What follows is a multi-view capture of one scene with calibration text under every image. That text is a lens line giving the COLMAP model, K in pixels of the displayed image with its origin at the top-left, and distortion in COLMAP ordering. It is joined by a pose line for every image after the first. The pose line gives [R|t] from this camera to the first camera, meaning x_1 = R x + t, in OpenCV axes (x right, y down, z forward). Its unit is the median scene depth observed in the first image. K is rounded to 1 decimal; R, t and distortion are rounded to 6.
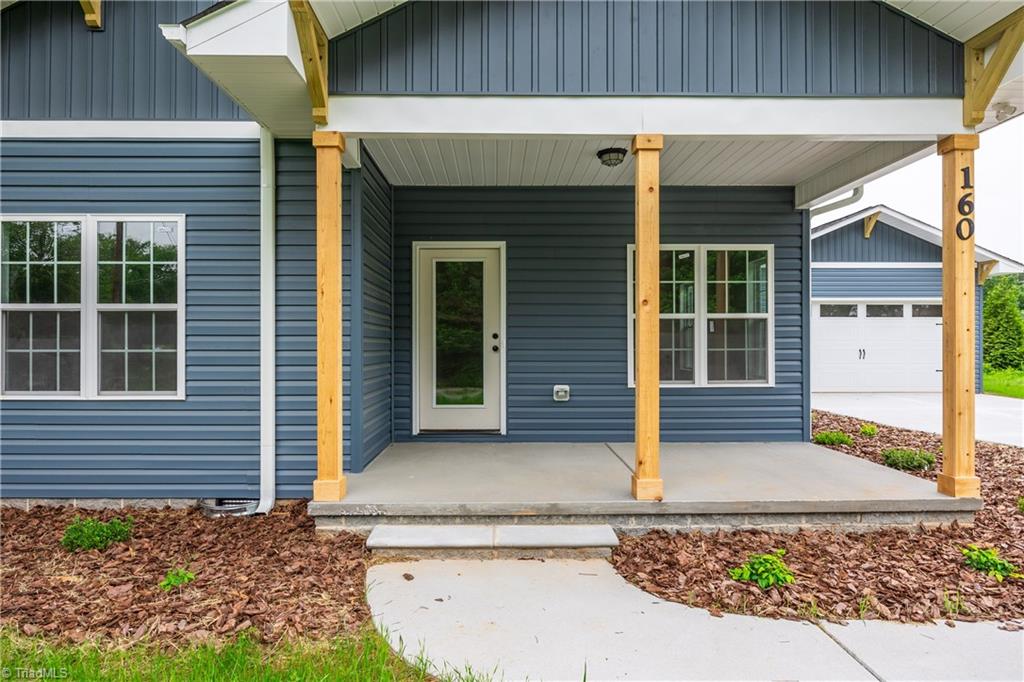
lens RADIAL K [[615.8, 0, 512.0], [0, 615.8, 341.0], [0, 0, 1]] dist [-0.000337, 0.002001]
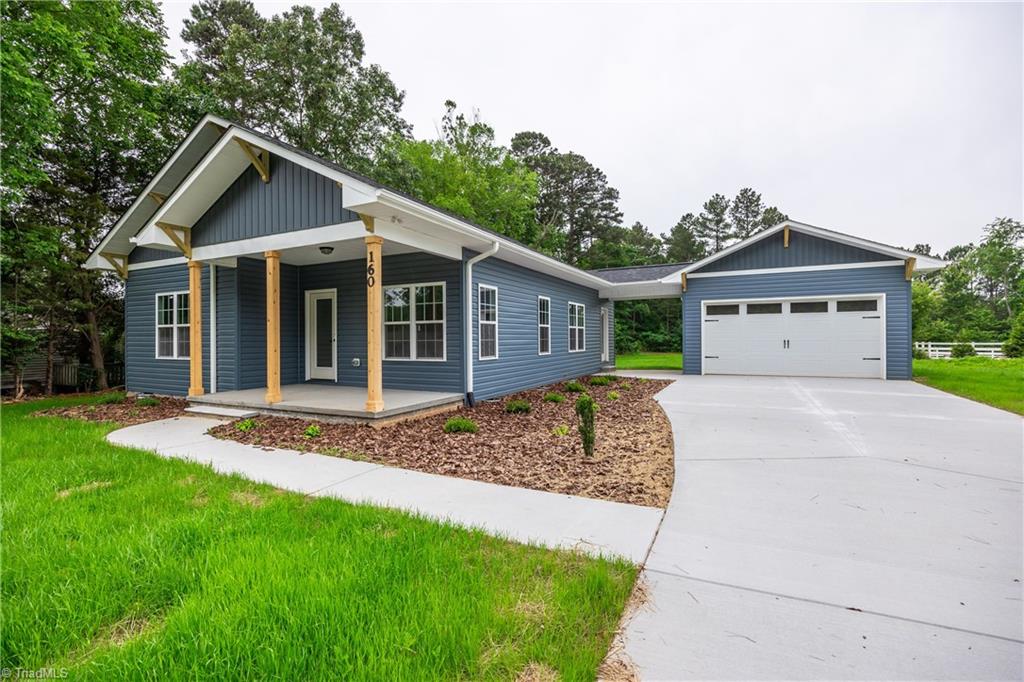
lens RADIAL K [[467.4, 0, 512.0], [0, 467.4, 341.0], [0, 0, 1]] dist [-0.017310, 0.000273]
pose [[0.889520, -0.002821, -0.456888, 1.568729], [0.008435, 0.999912, 0.010249, 0.004256], [0.456819, -0.012970, 0.889465, -0.150429]]
